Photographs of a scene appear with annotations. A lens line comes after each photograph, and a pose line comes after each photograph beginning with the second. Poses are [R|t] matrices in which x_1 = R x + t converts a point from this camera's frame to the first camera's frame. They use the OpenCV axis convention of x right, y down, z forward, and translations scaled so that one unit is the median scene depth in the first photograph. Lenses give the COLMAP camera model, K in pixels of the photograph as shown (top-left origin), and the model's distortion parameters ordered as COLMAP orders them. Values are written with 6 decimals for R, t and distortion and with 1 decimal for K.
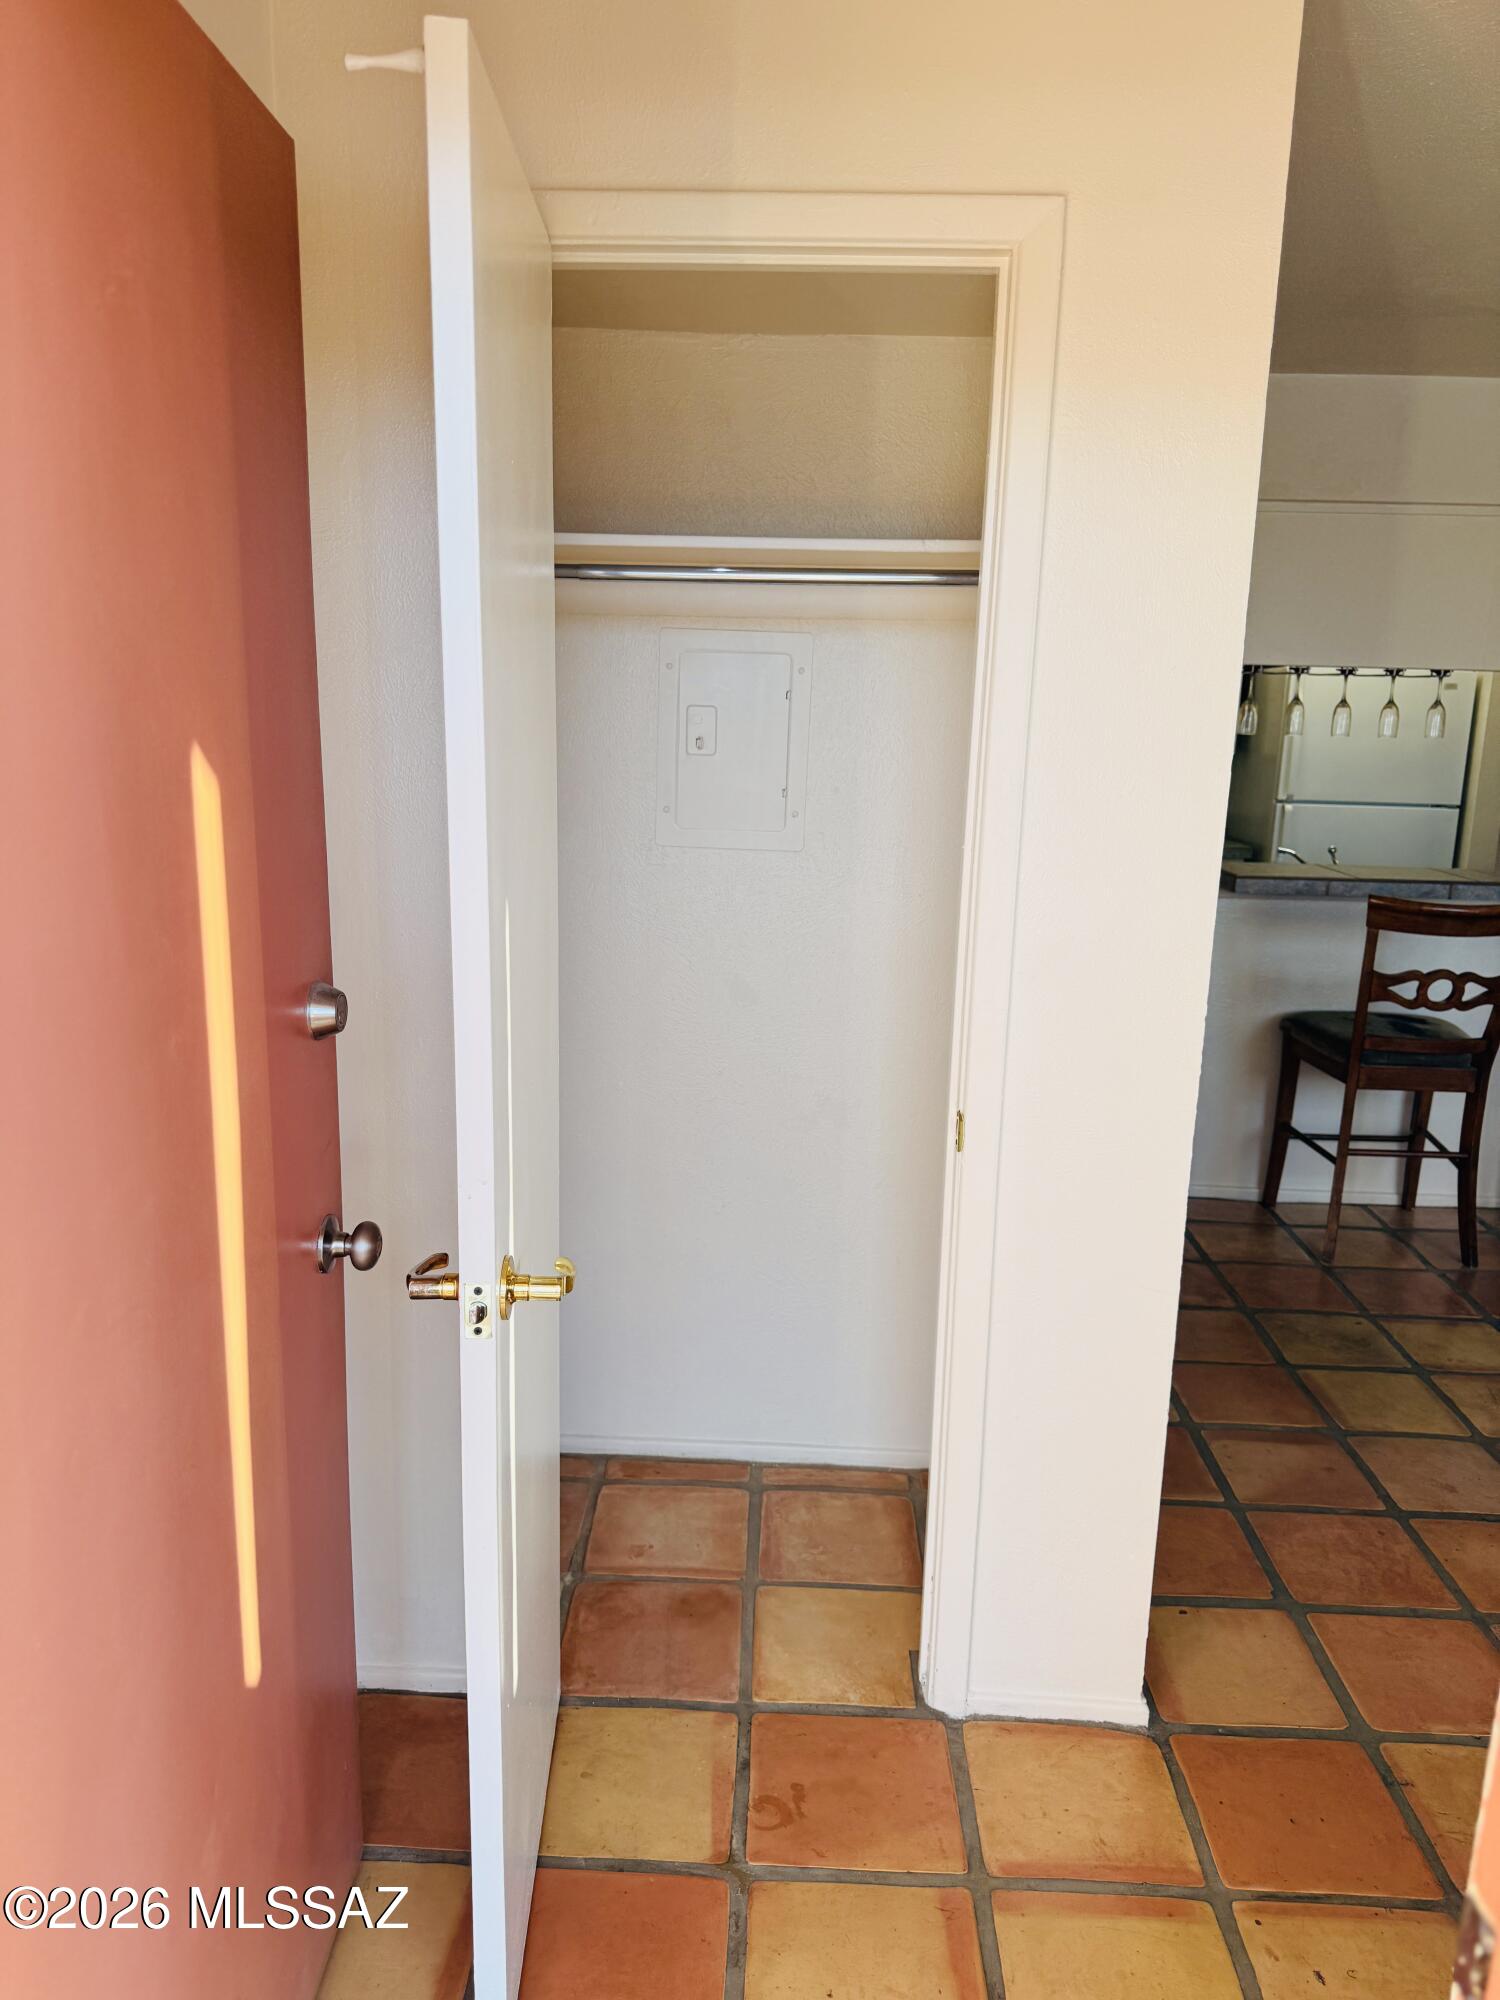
lens RADIAL K [[1409.3, 0, 751.5], [0, 1409.3, 1003.6], [0, 0, 1]] dist [0.005642, -0.004205]
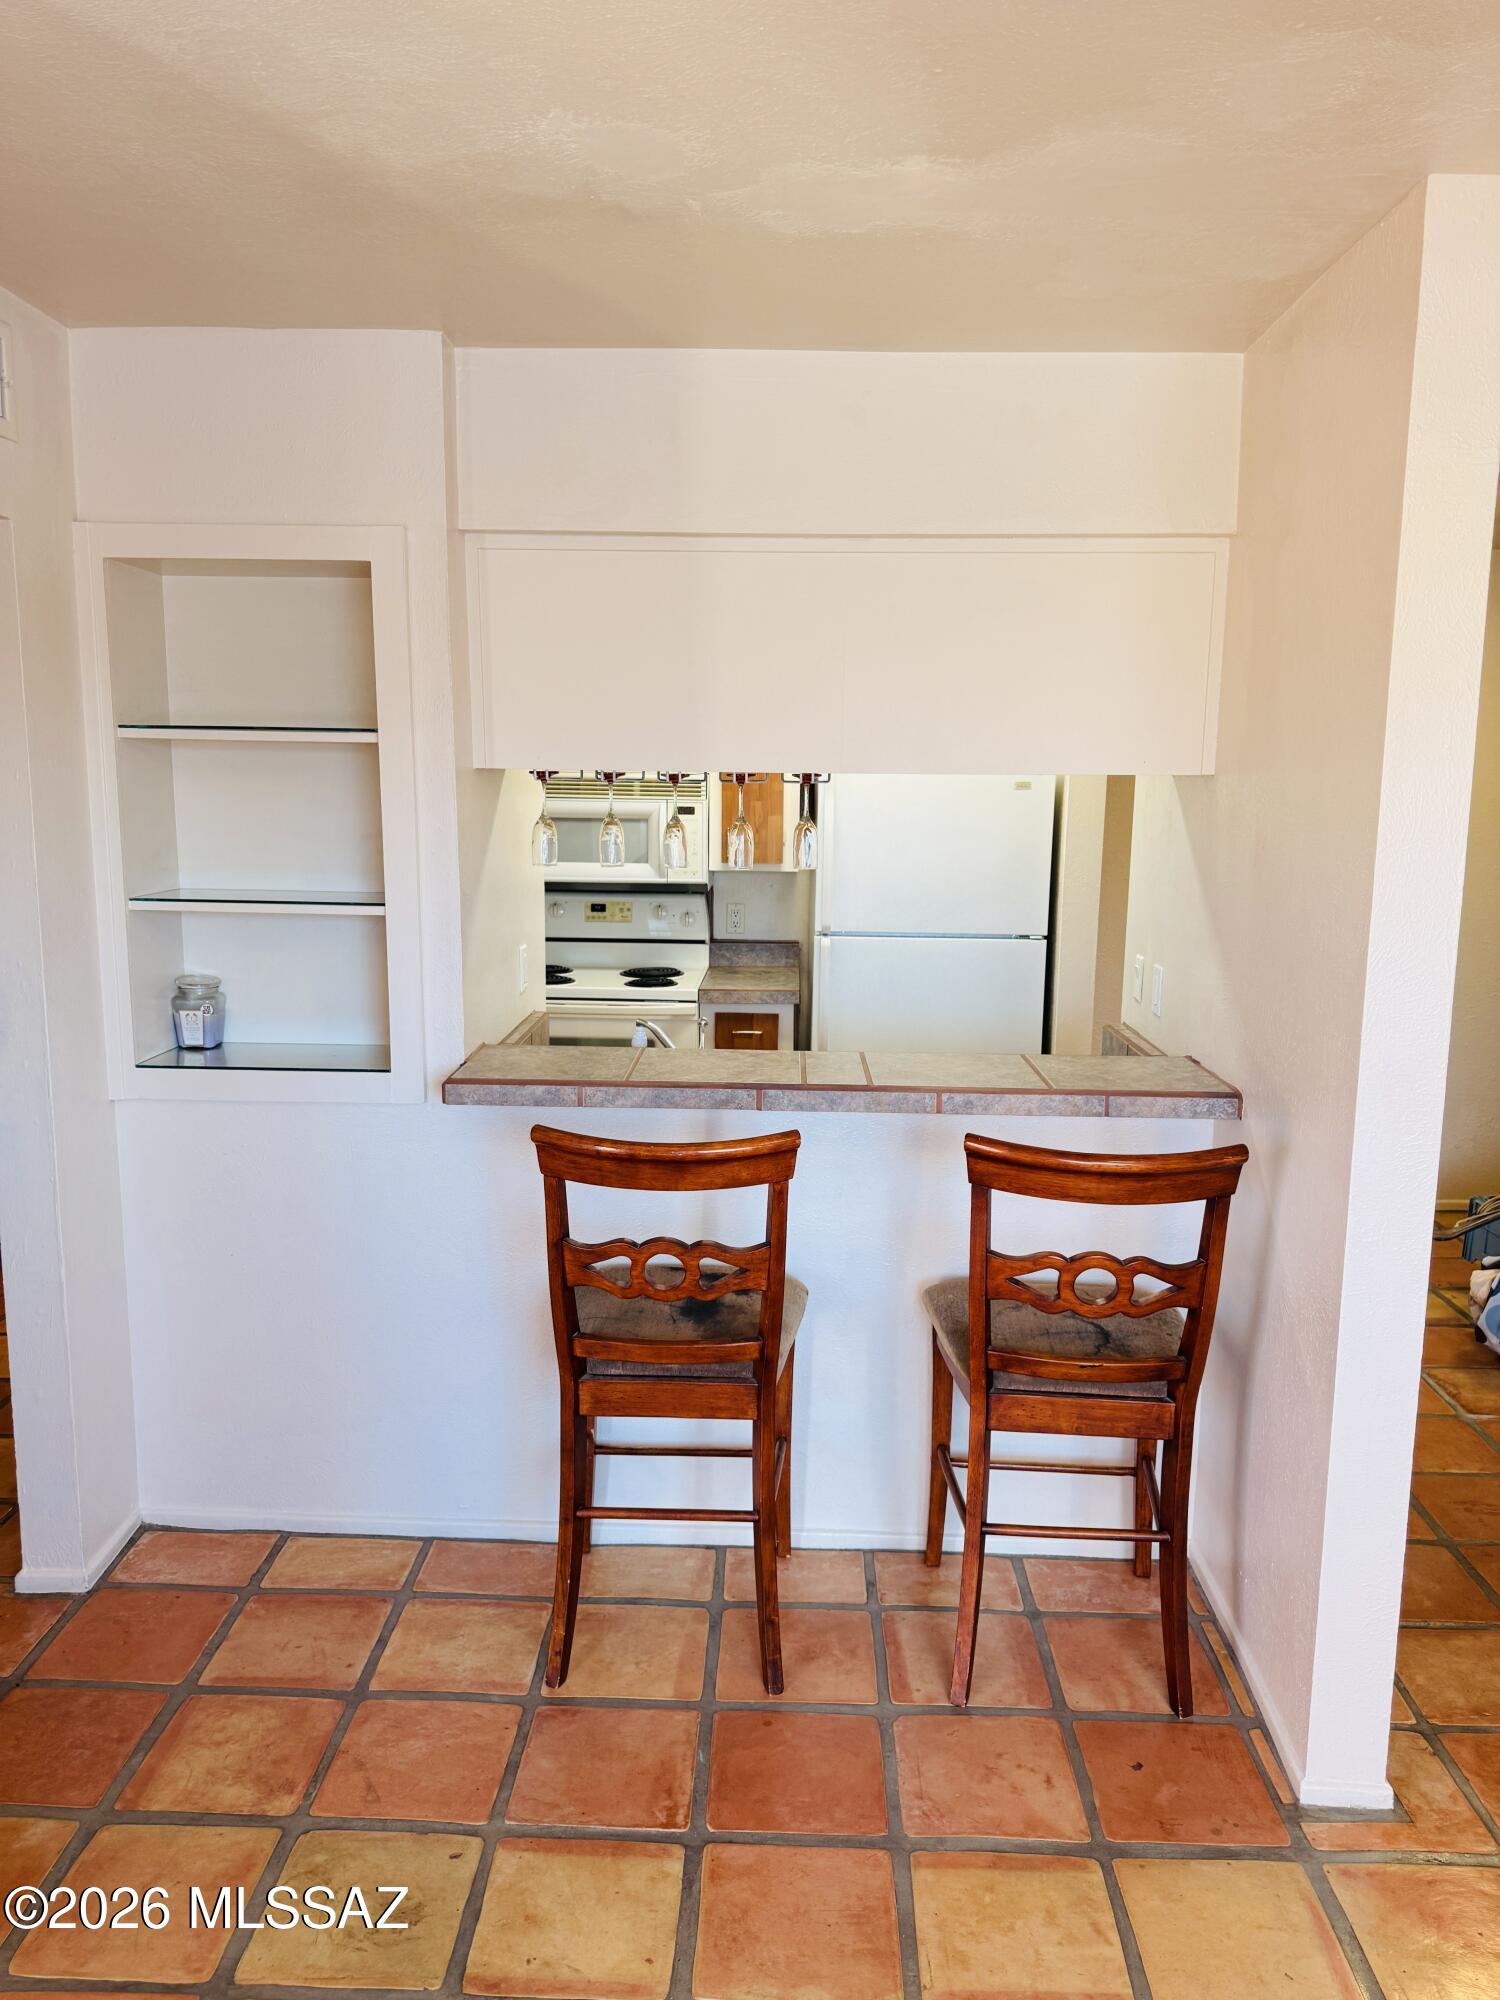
lens RADIAL K [[1398.8, 0, 750.1], [0, 1398.8, 1007.9], [0, 0, 1]] dist [0.063051, -0.085558]
pose [[0.999889, -0.014752, 0.002178, 0.530066], [0.014853, 0.998188, -0.058302, -0.091089], [-0.001314, 0.058328, 0.998297, 0.359891]]
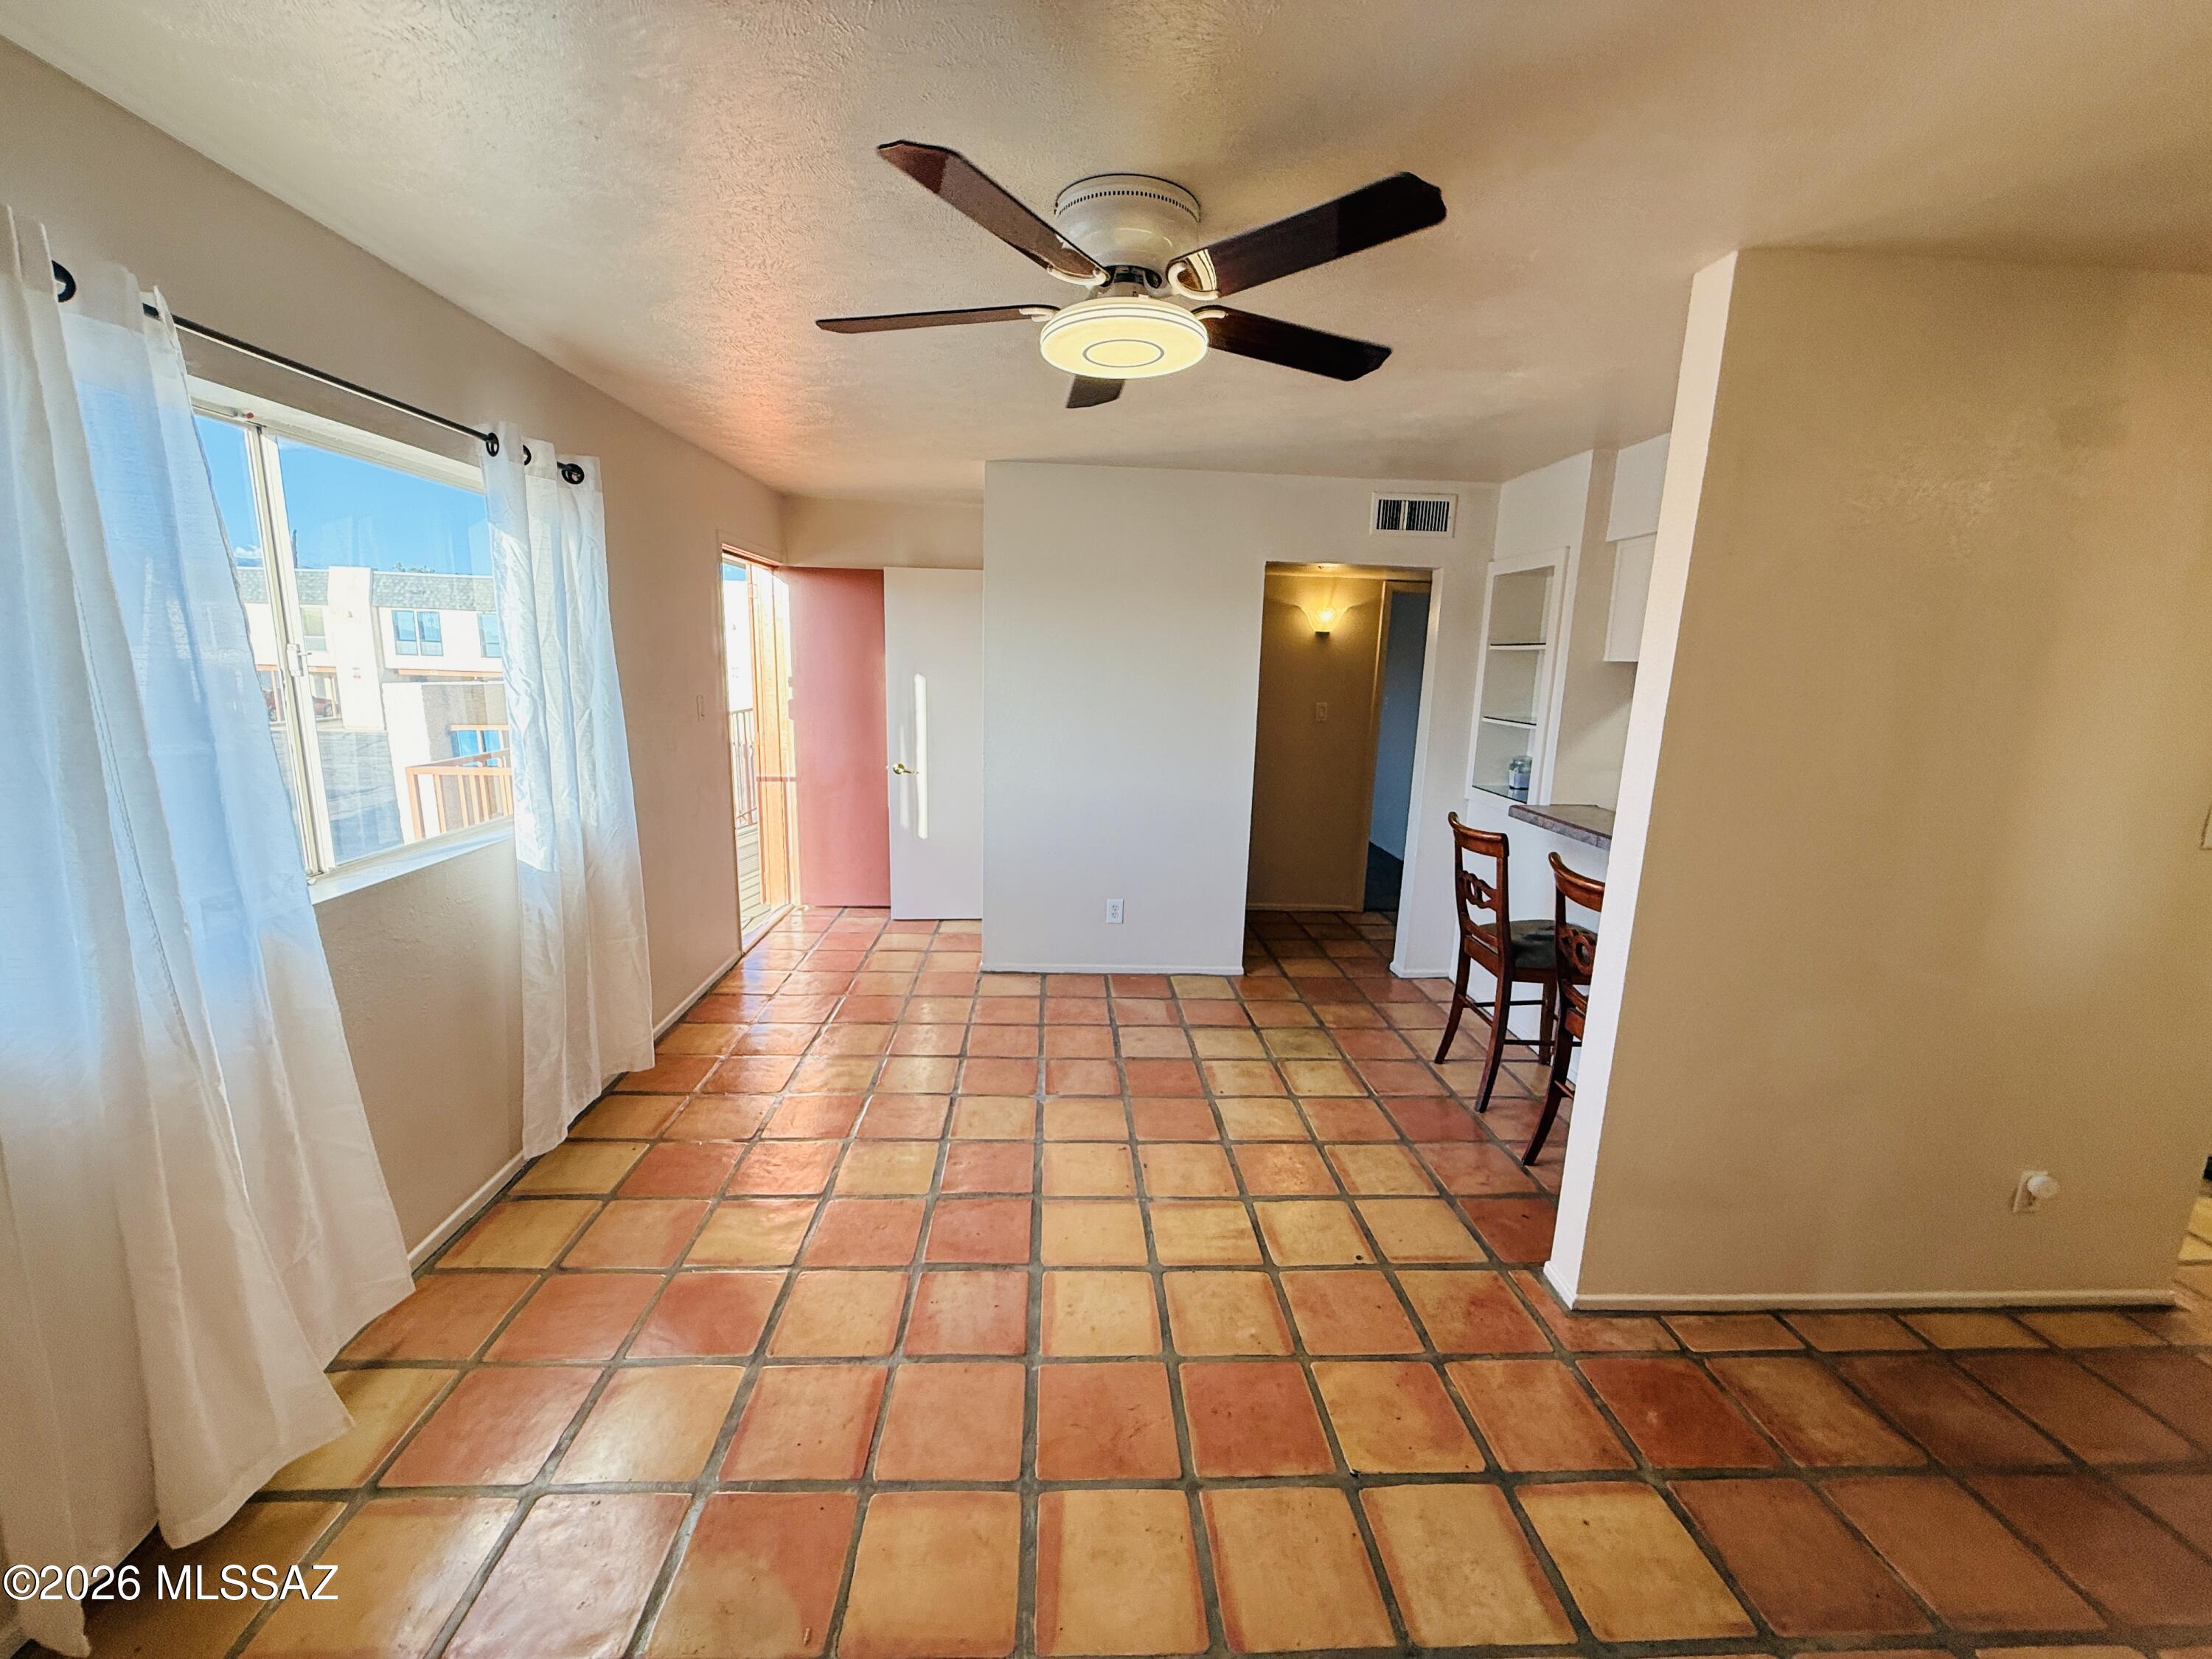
lens RADIAL K [[873.4, 0, 1106.0], [0, 873.4, 829.5], [0, 0, 1]] dist [-0.000305, -0.000068]
pose [[0.094704, 0.167480, -0.981316, 1.291115], [-0.238947, 0.960754, 0.140911, -0.101050], [0.966403, 0.221138, 0.131007, 0.527440]]
